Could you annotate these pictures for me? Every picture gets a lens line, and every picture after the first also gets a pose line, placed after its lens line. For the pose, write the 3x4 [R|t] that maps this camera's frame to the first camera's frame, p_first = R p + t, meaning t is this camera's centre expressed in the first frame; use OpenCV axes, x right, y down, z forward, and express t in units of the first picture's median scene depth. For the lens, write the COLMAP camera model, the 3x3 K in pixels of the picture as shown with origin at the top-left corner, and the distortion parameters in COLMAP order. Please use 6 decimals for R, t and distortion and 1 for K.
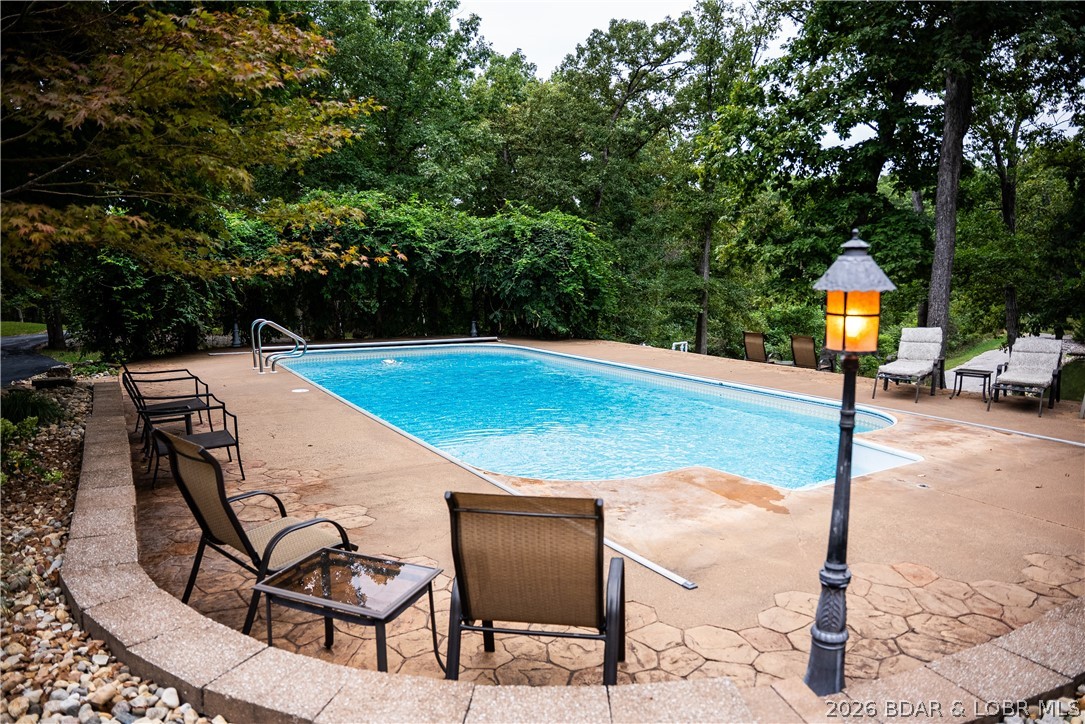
lens RADIAL K [[749.0, 0, 542.5], [0, 749.0, 362.0], [0, 0, 1]] dist [-0.180160, 0.134343]
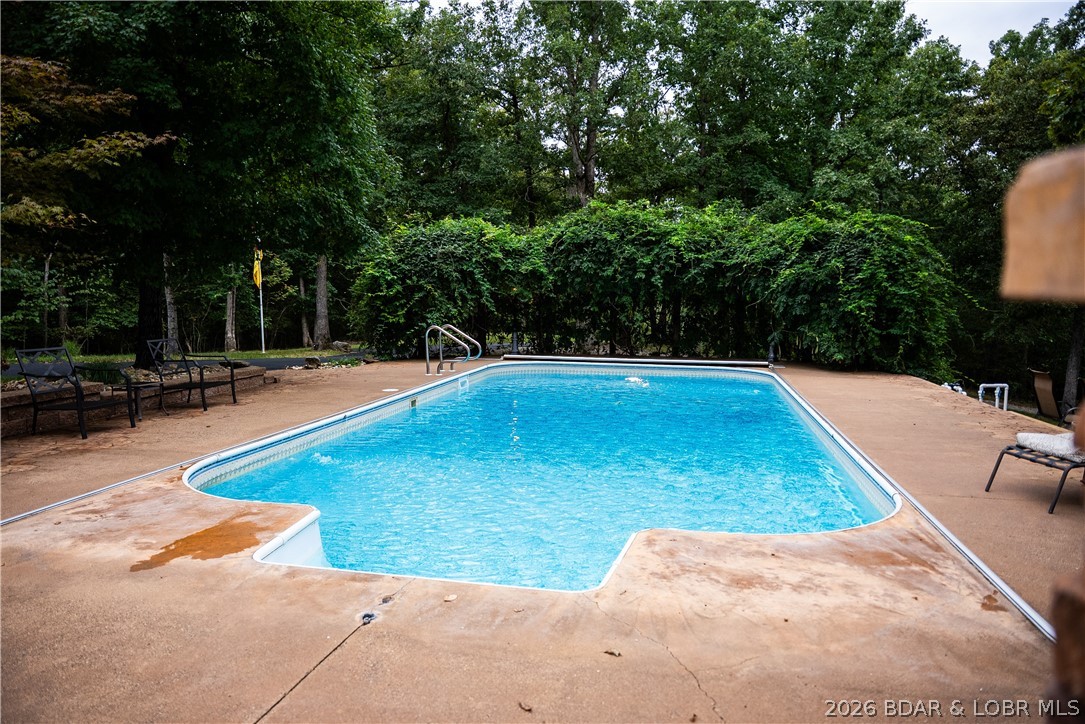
lens RADIAL K [[749.0, 0, 542.5], [0, 749.0, 362.0], [0, 0, 1]] dist [-0.180160, 0.134343]
pose [[0.733675, 0.059462, -0.676893, 0.328536], [-0.084161, 0.996445, -0.003688, -0.009260], [0.674268, 0.059673, 0.736072, 0.222247]]
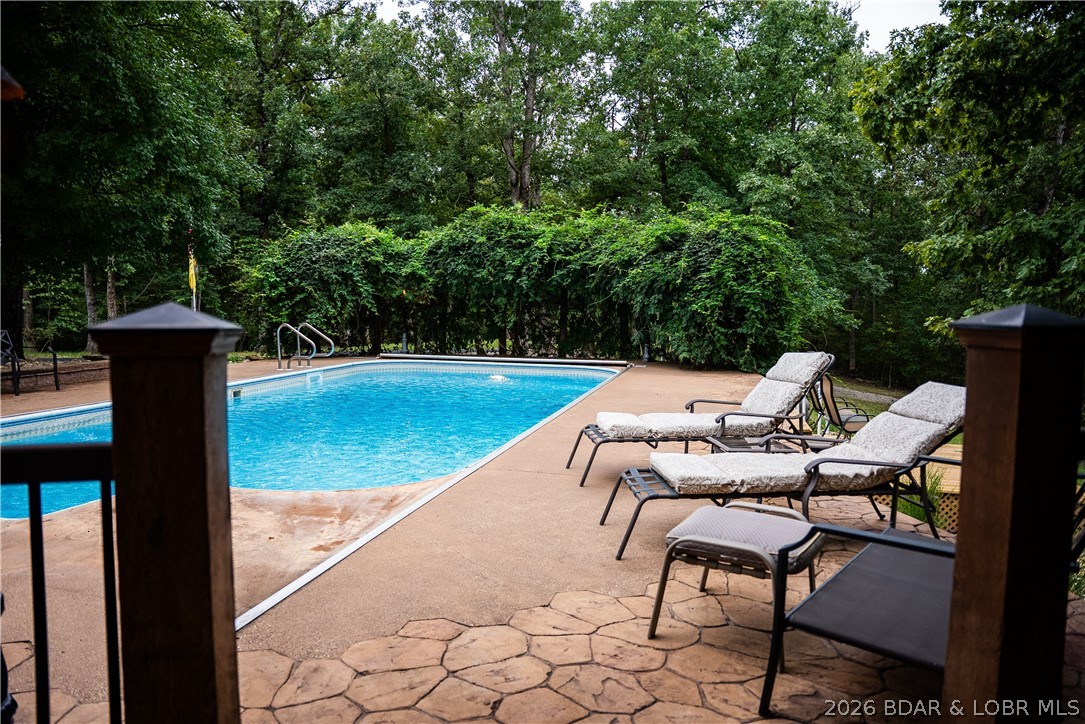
lens RADIAL K [[749.0, 0, 542.5], [0, 749.0, 362.0], [0, 0, 1]] dist [-0.180160, 0.134343]
pose [[0.714883, 0.055247, -0.697058, 0.484854], [-0.090639, 0.995785, -0.014034, -0.012297], [0.693344, 0.073214, 0.716877, 0.331607]]
